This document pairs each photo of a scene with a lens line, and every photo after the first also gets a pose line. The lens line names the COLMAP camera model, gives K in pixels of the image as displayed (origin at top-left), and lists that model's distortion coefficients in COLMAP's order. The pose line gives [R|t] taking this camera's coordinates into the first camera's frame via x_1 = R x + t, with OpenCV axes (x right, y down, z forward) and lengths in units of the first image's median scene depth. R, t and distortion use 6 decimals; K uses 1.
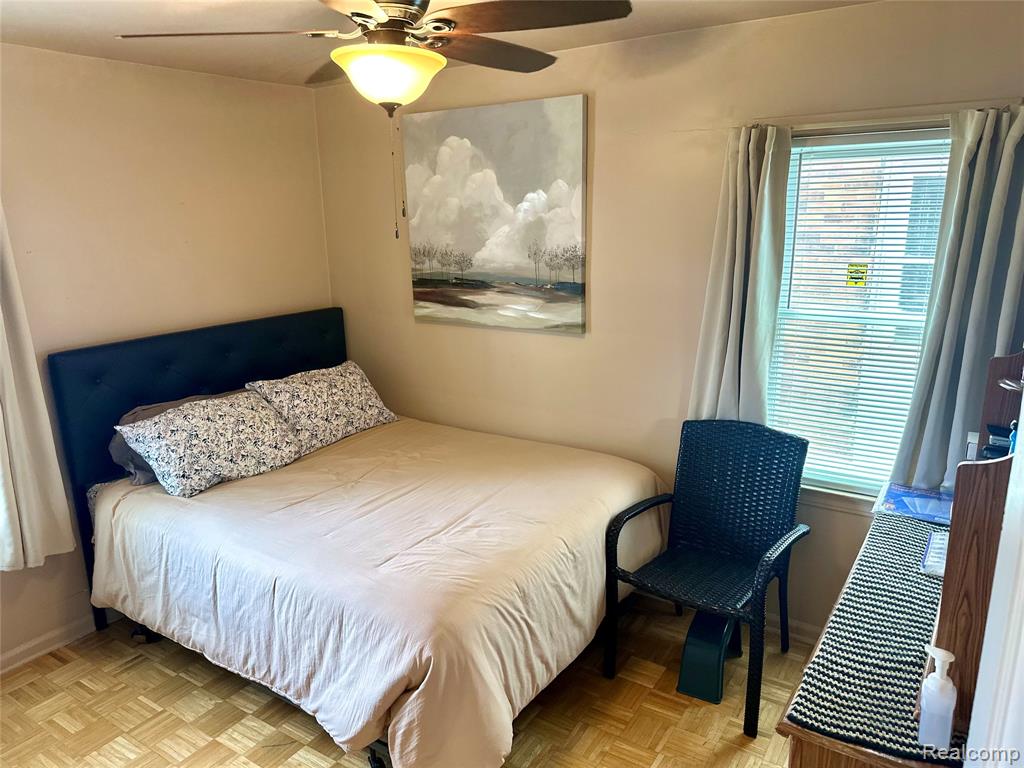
lens RADIAL K [[717.5, 0, 512.0], [0, 717.5, 384.0], [0, 0, 1]] dist [0.107534, -0.171183]
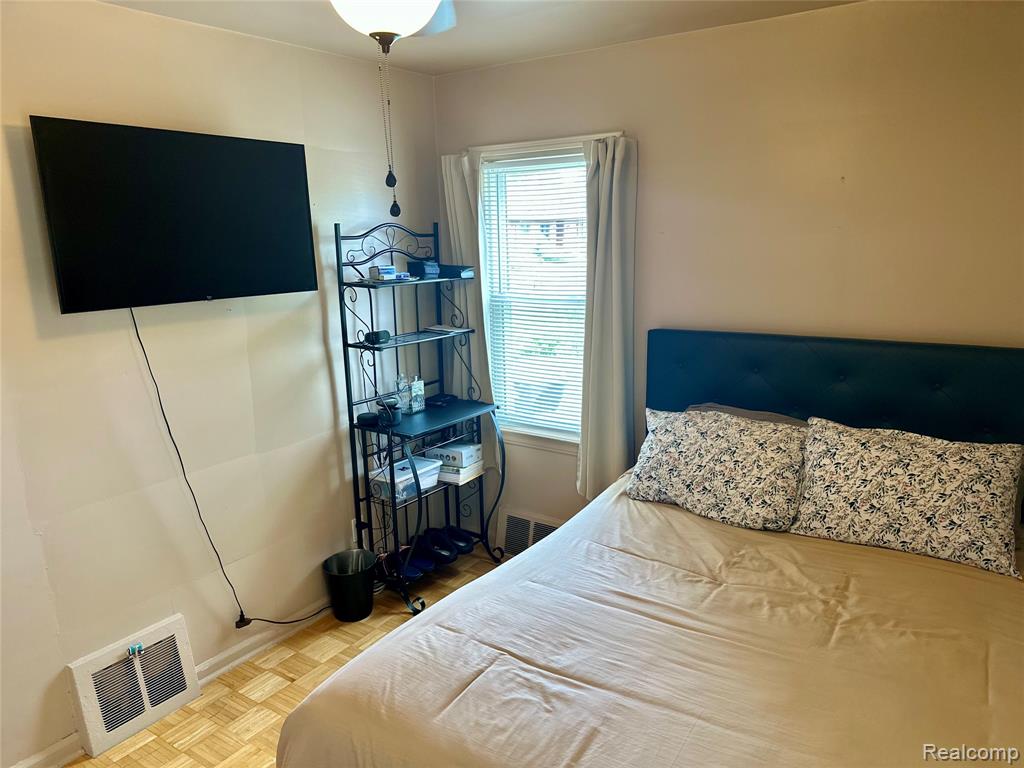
lens RADIAL K [[717.5, 0, 512.0], [0, 717.5, 384.0], [0, 0, 1]] dist [0.107534, -0.171183]
pose [[-0.012208, 0.232203, -0.972591, 0.493399], [-0.215684, 0.949155, 0.229315, -0.189752], [0.976387, 0.212572, 0.038496, 0.909486]]
